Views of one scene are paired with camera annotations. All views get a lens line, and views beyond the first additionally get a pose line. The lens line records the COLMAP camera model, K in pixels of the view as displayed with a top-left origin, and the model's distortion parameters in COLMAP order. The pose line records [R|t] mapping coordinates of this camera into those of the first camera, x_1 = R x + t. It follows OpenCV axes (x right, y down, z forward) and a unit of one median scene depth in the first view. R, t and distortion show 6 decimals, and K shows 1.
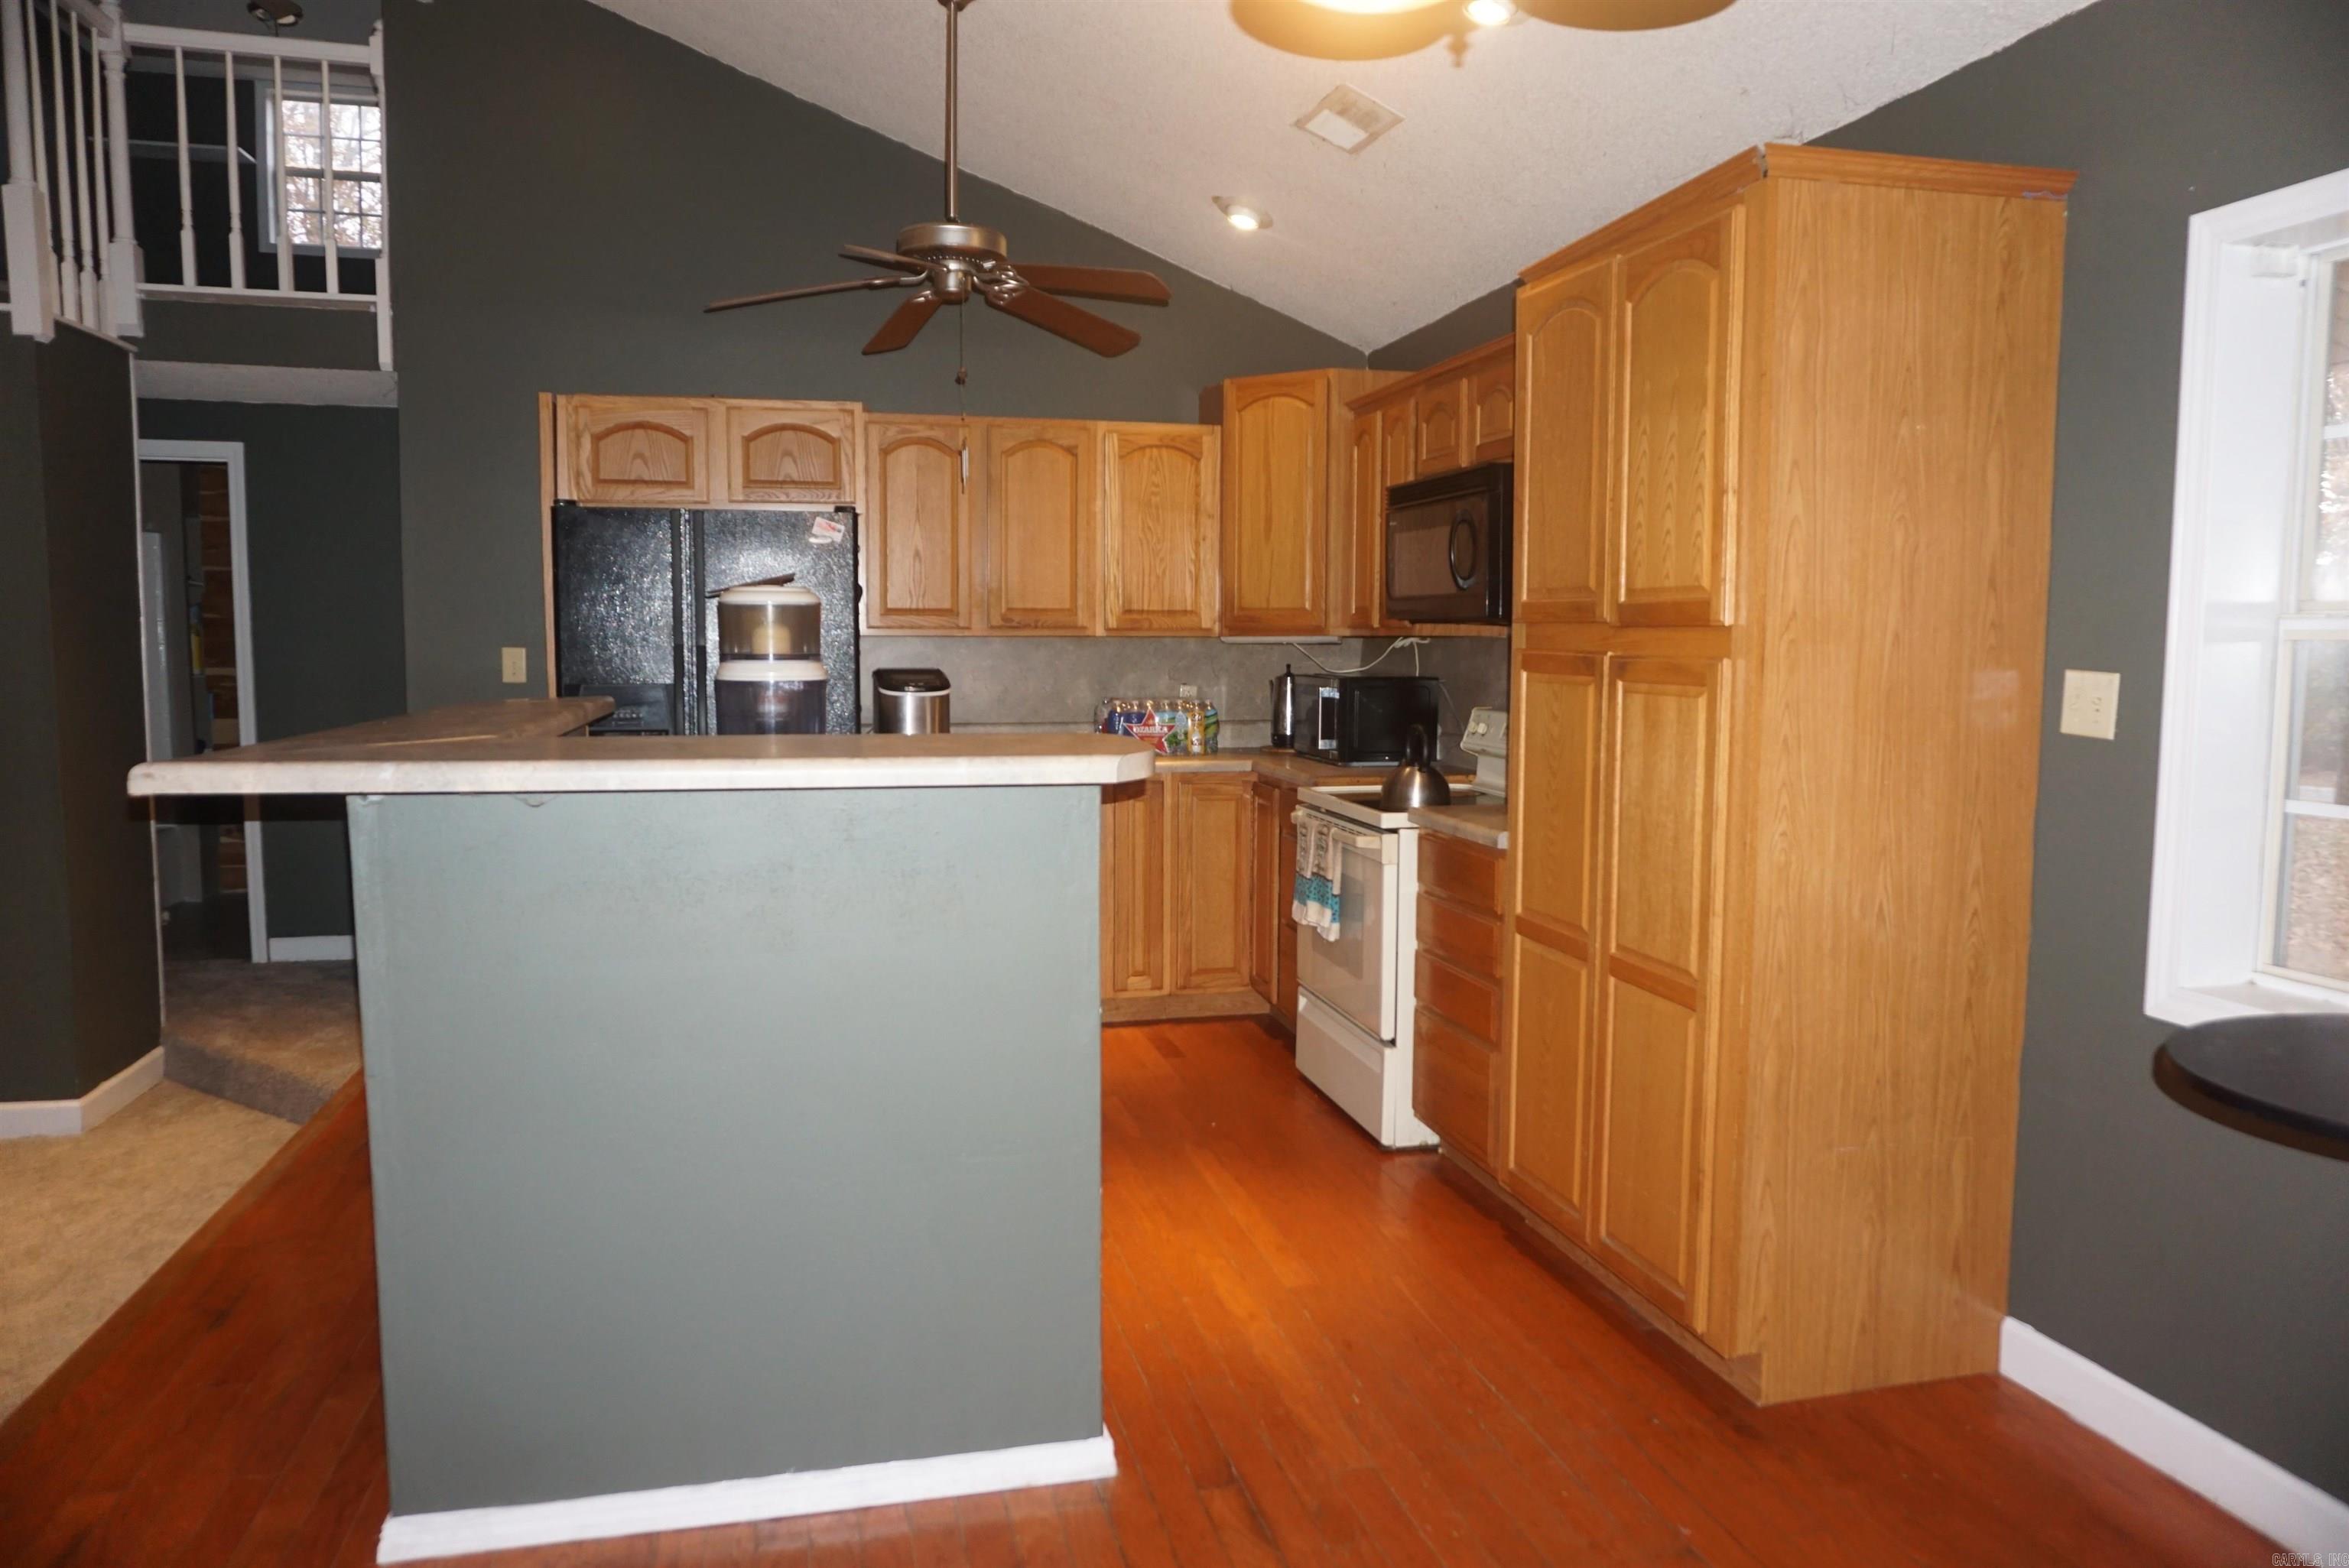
lens RADIAL K [[1583.3, 0, 1174.9], [0, 1583.3, 789.1], [0, 0, 1]] dist [-0.056655, 0.035985]
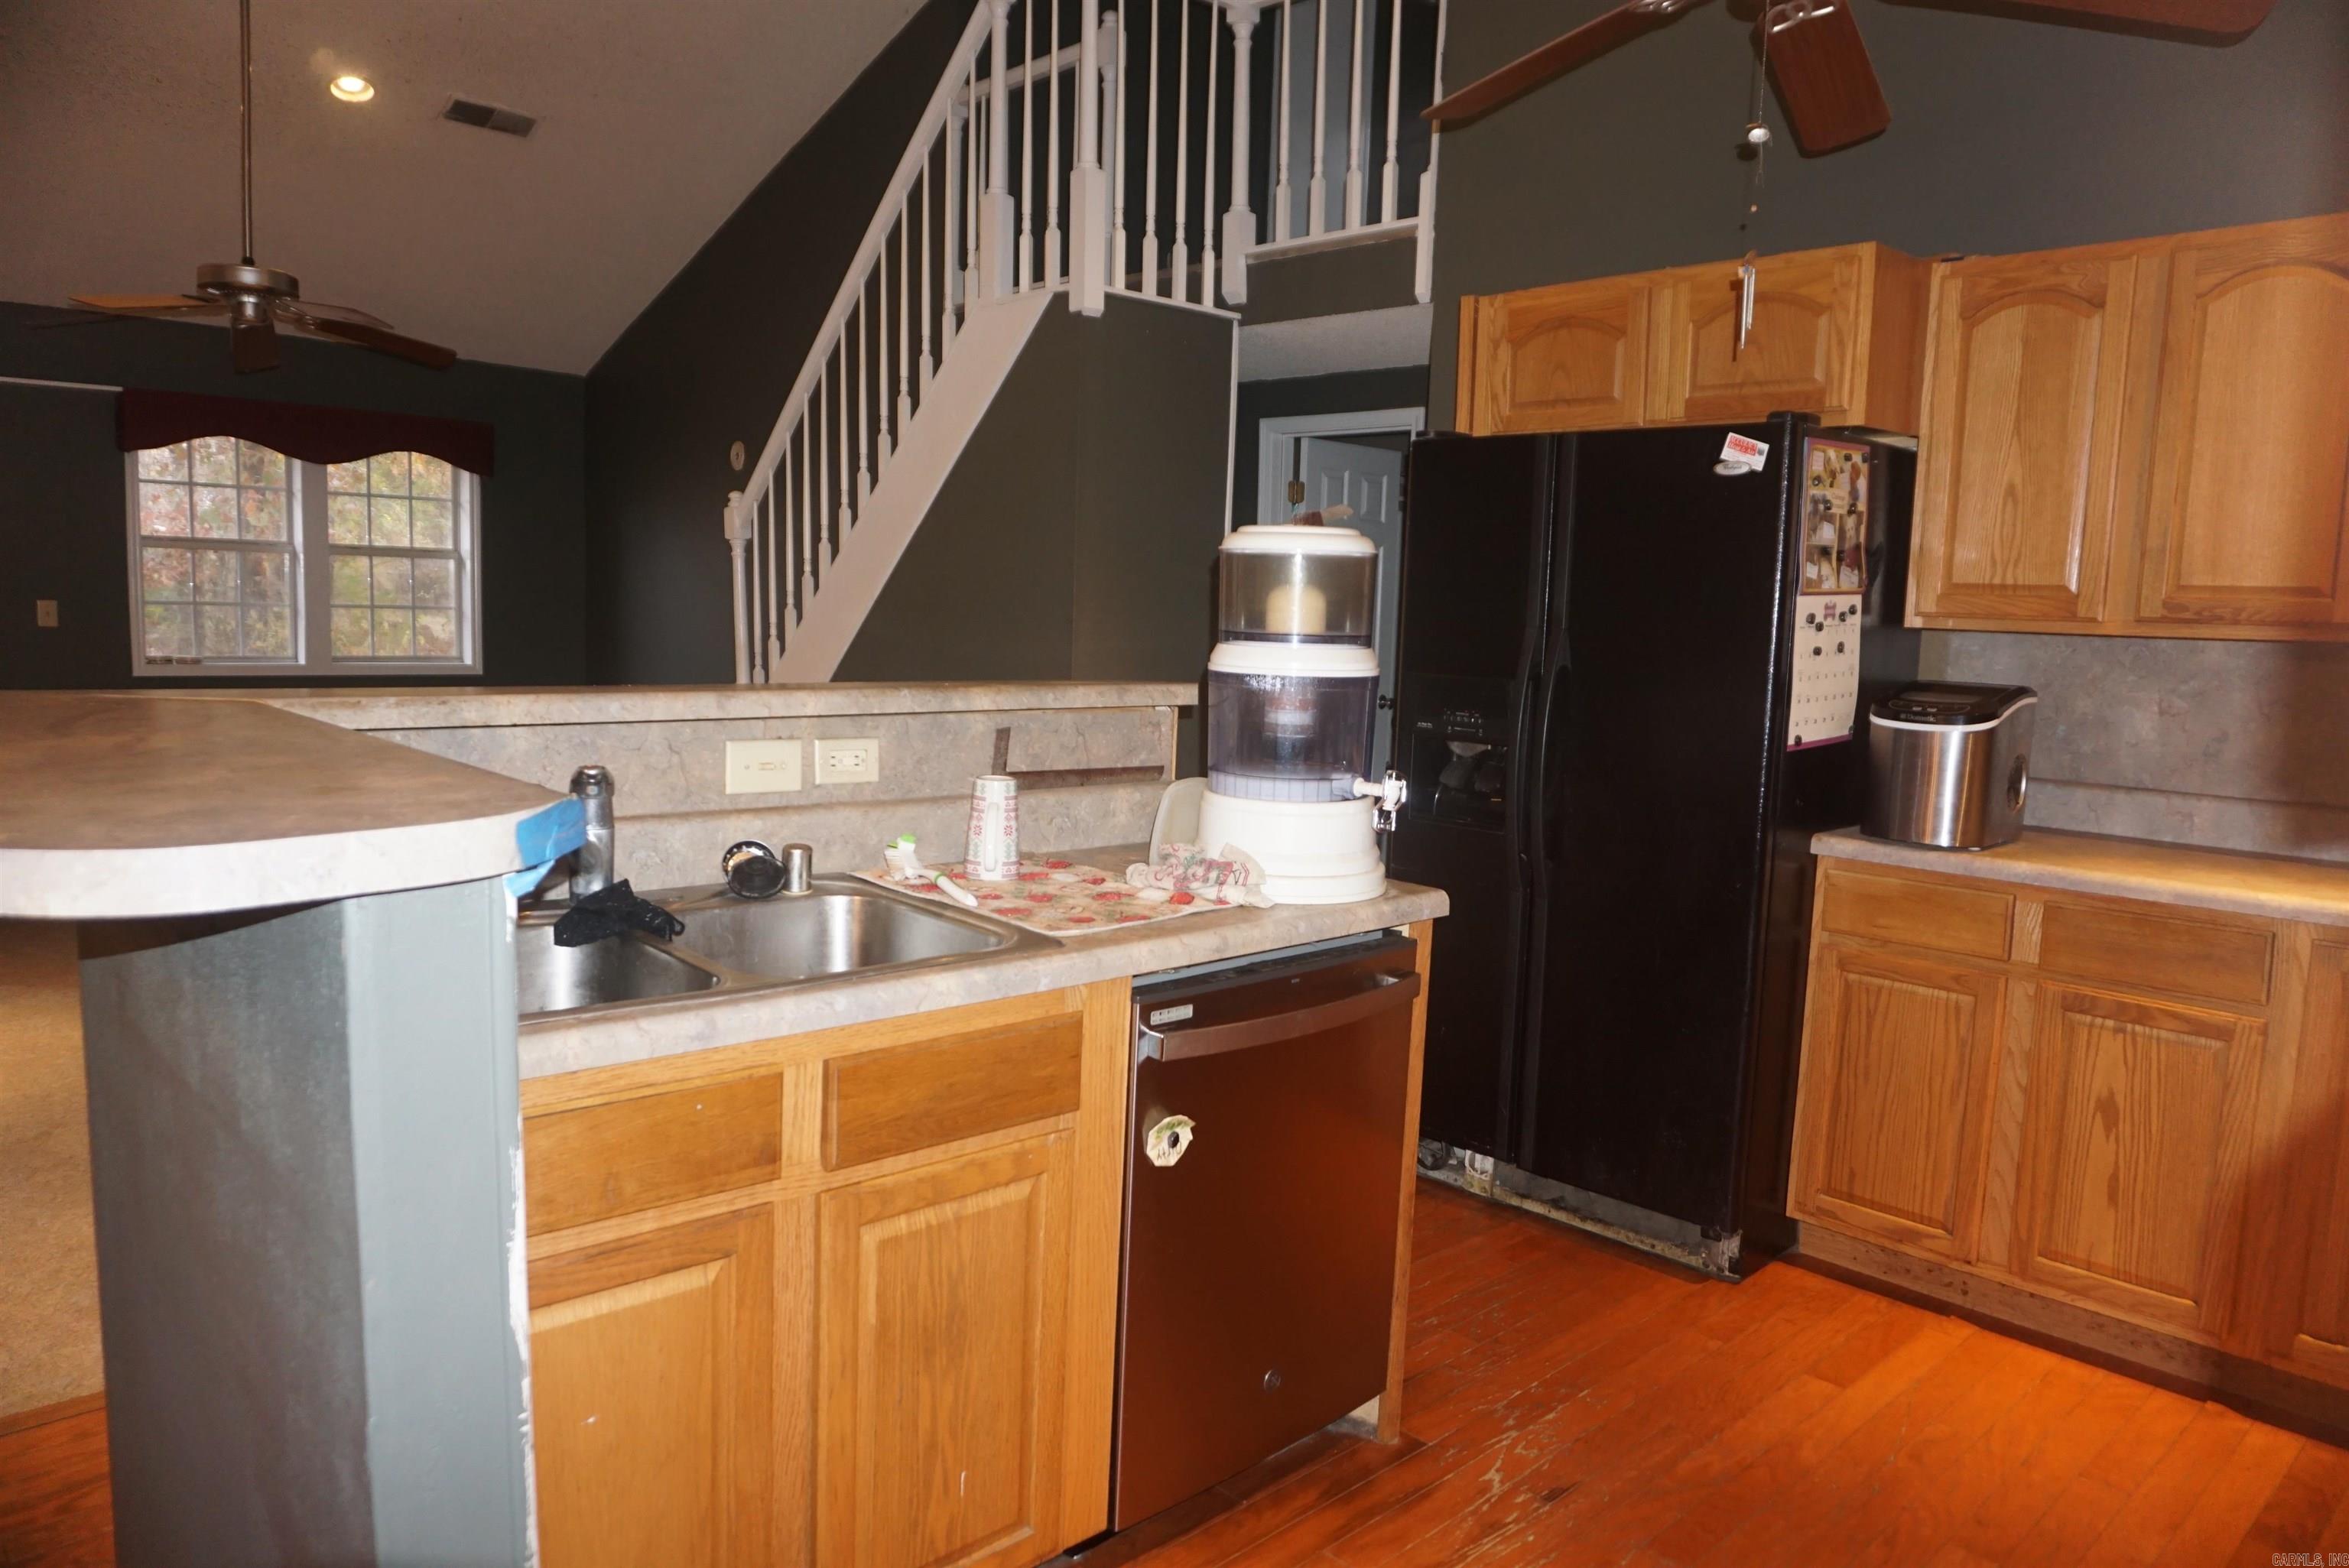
lens RADIAL K [[1583.3, 0, 1172.8], [0, 1583.3, 770.9], [0, 0, 1]] dist [-0.056655, 0.035985]
pose [[0.513619, 0.100375, -0.852127, 0.194215], [-0.112436, 0.992443, 0.049133, -0.041445], [0.850620, 0.070575, 0.521024, 0.466126]]
